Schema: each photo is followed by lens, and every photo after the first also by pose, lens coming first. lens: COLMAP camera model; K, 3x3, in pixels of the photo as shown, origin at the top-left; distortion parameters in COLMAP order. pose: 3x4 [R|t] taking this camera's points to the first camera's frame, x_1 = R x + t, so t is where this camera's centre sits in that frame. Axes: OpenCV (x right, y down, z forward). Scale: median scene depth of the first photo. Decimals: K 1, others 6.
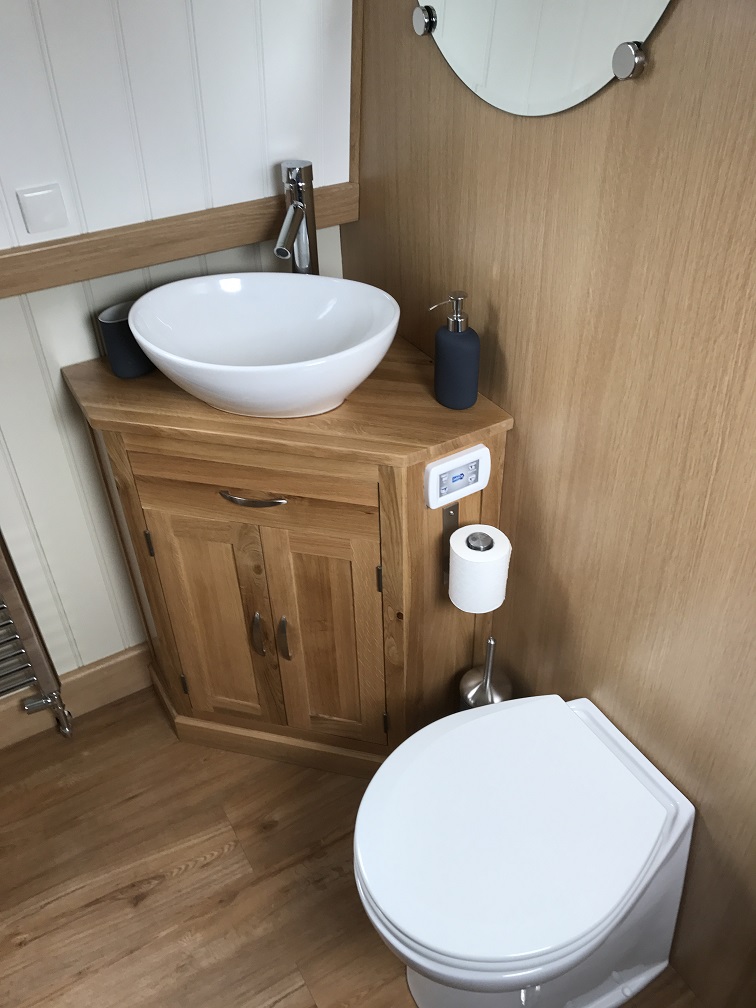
lens RADIAL K [[835.2, 0, 378.0], [0, 835.2, 504.0], [0, 0, 1]] dist [0.009816, 0.006296]
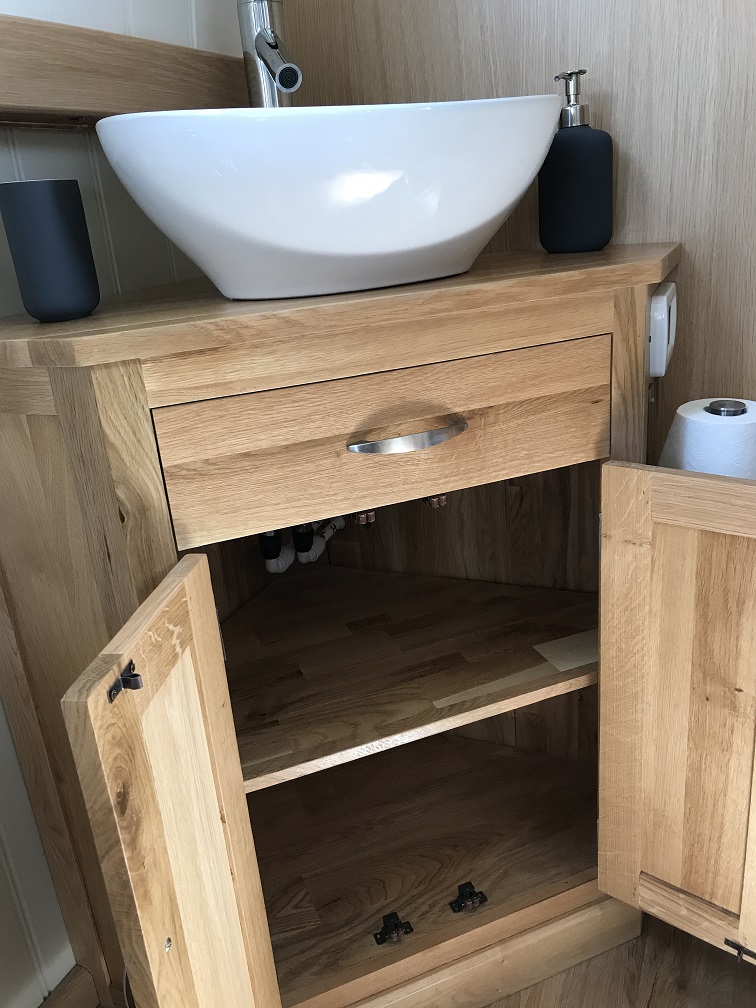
lens RADIAL K [[835.2, 0, 378.0], [0, 835.2, 504.0], [0, 0, 1]] dist [0.009816, 0.006296]
pose [[0.809057, -0.241507, 0.535818, -0.516145], [0.402913, 0.891640, -0.206492, 0.149661], [-0.427888, 0.382952, 0.818694, 0.638606]]
